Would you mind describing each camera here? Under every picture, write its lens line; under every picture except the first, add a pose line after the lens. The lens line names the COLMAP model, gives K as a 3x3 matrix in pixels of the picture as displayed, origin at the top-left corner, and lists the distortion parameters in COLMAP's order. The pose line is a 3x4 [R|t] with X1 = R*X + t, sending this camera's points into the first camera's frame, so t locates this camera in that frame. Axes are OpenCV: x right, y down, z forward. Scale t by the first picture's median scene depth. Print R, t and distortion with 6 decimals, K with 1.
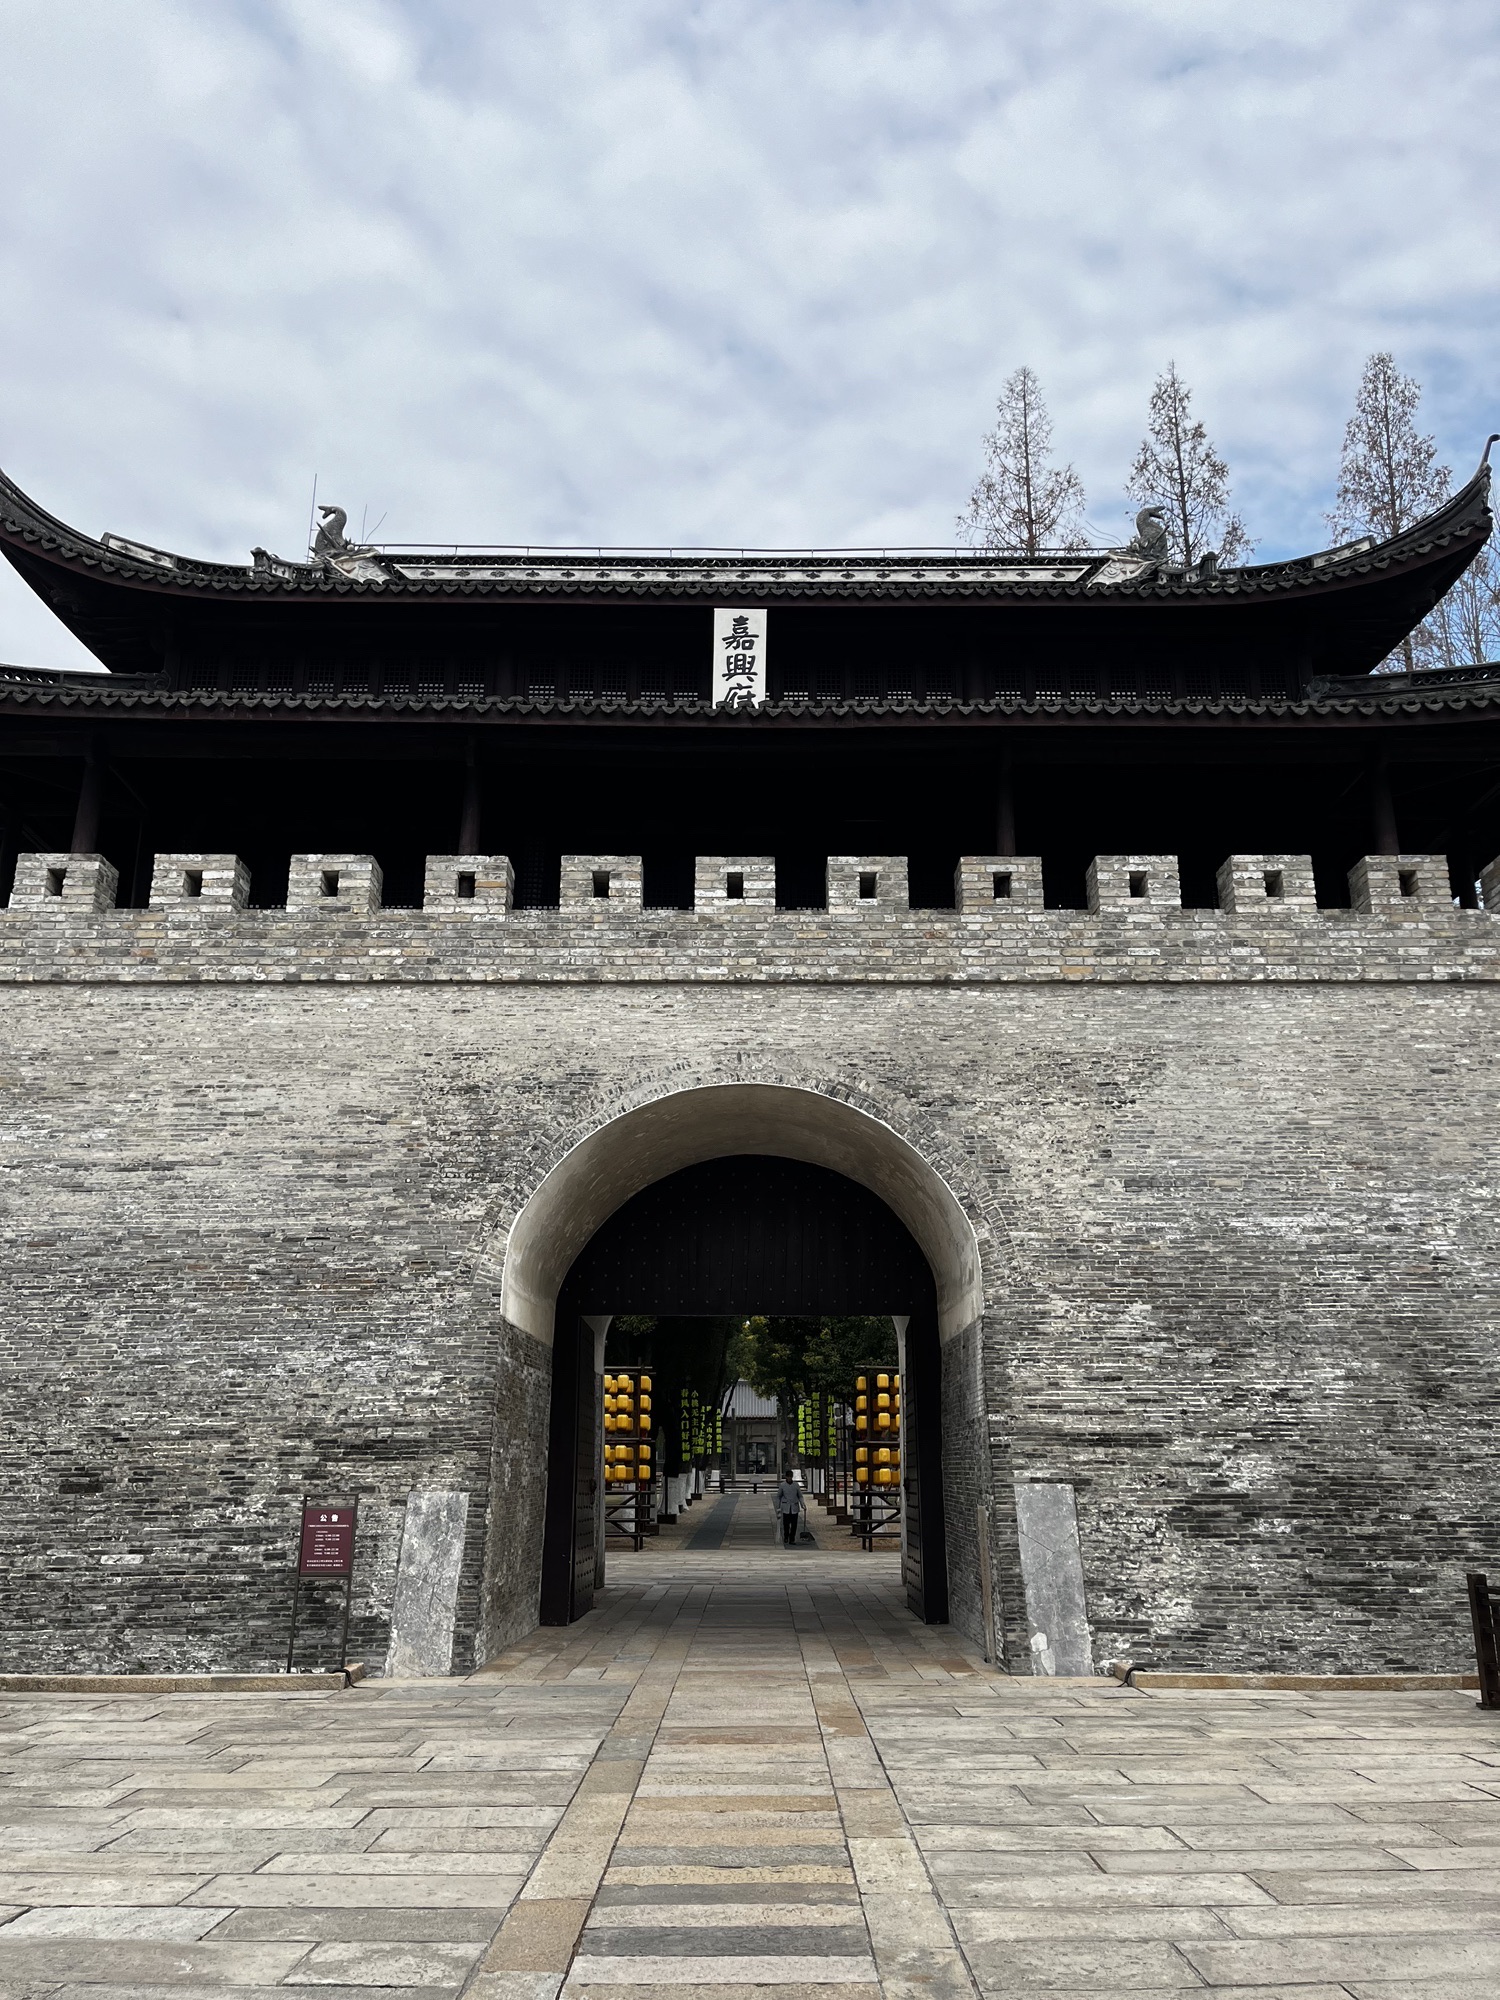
lens RADIAL K [[1533.0, 0, 750.0], [0, 1533.0, 1000.0], [0, 0, 1]] dist [0.087009, -0.156045]
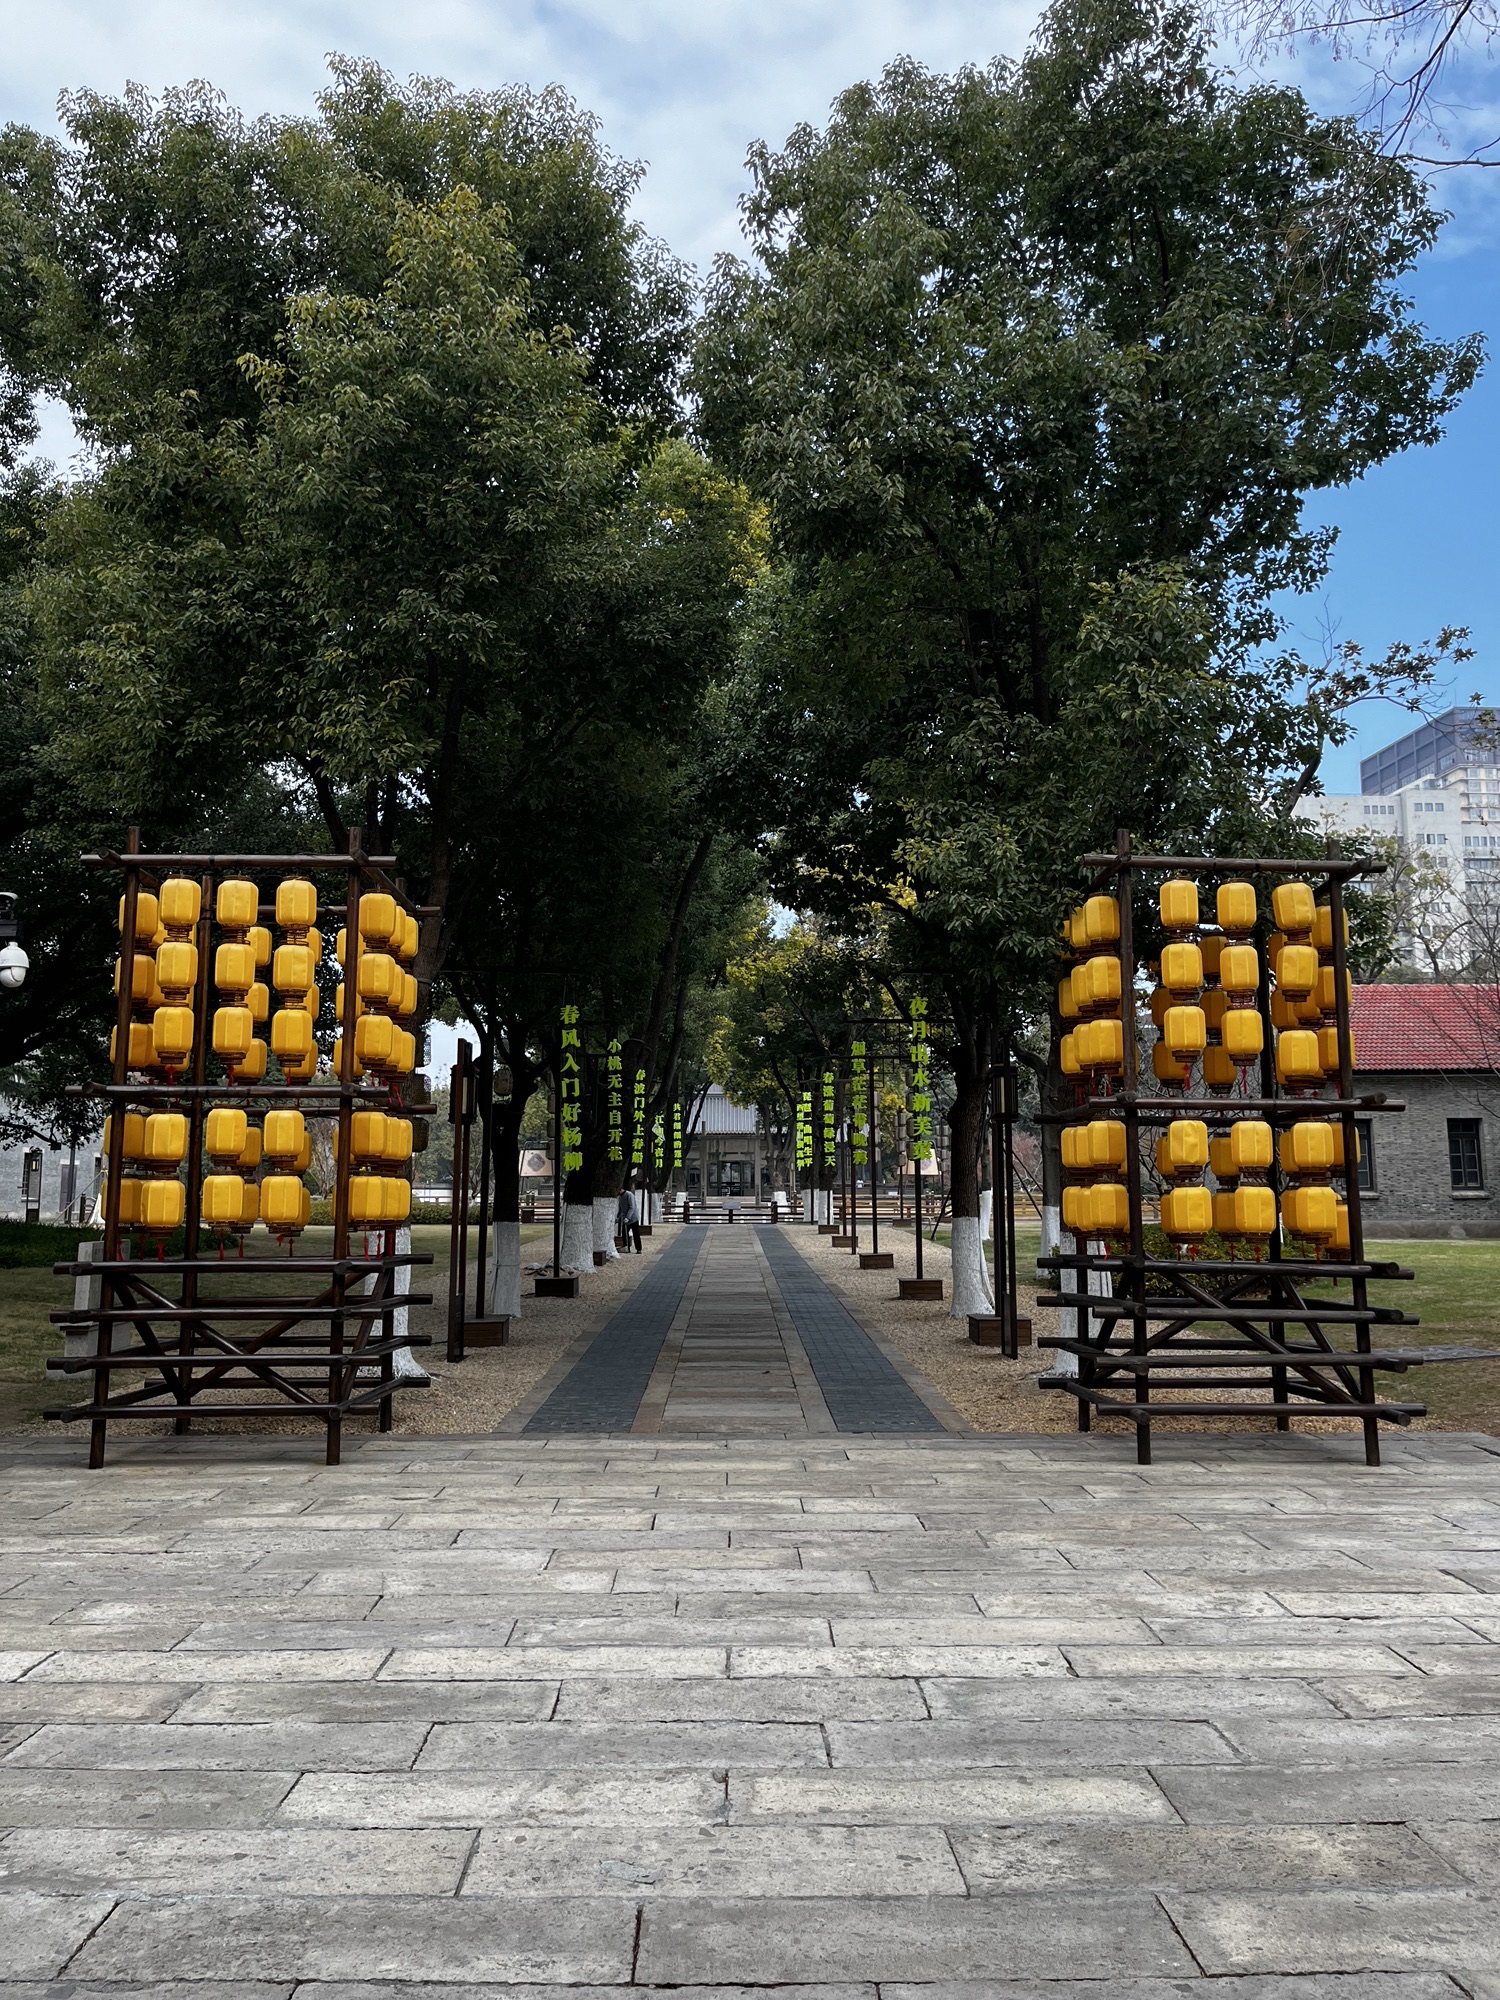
lens RADIAL K [[1533.0, 0, 750.0], [0, 1533.0, 1000.0], [0, 0, 1]] dist [0.087009, -0.156045]
pose [[0.999843, 0.003655, 0.017347, -0.001683], [-0.006553, 0.985411, 0.170066, 0.464100], [-0.016472, -0.170153, 0.985280, 1.523426]]
